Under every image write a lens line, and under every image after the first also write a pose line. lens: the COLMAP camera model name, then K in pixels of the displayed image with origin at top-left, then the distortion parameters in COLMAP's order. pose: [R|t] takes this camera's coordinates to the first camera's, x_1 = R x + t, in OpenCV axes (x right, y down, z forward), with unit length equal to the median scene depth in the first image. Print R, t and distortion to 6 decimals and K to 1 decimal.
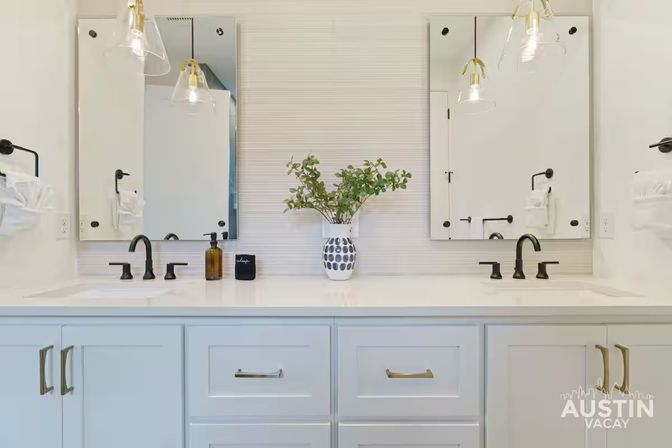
lens RADIAL K [[310.2, 0, 335.9], [0, 310.2, 224.8], [0, 0, 1]] dist [-0.014137, 0.000283]
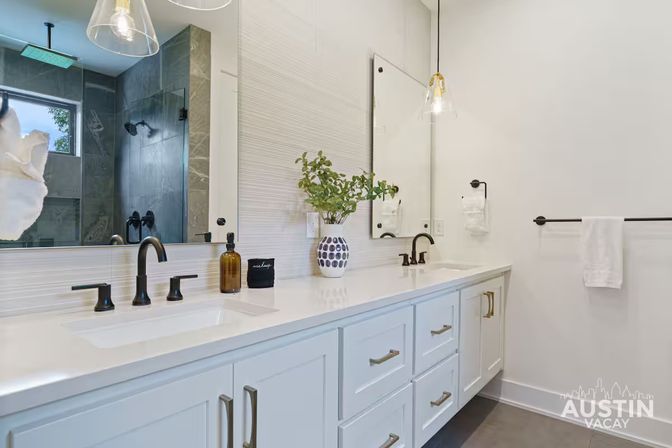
lens RADIAL K [[364.9, 0, 336.3], [0, 364.9, 228.0], [0, 0, 1]] dist [0.015634, -0.000255]
pose [[0.642299, 0.007138, 0.766421, -0.940587], [-0.012685, 0.999919, 0.001317, 0.008679], [-0.766349, -0.010568, 0.642337, 0.191924]]
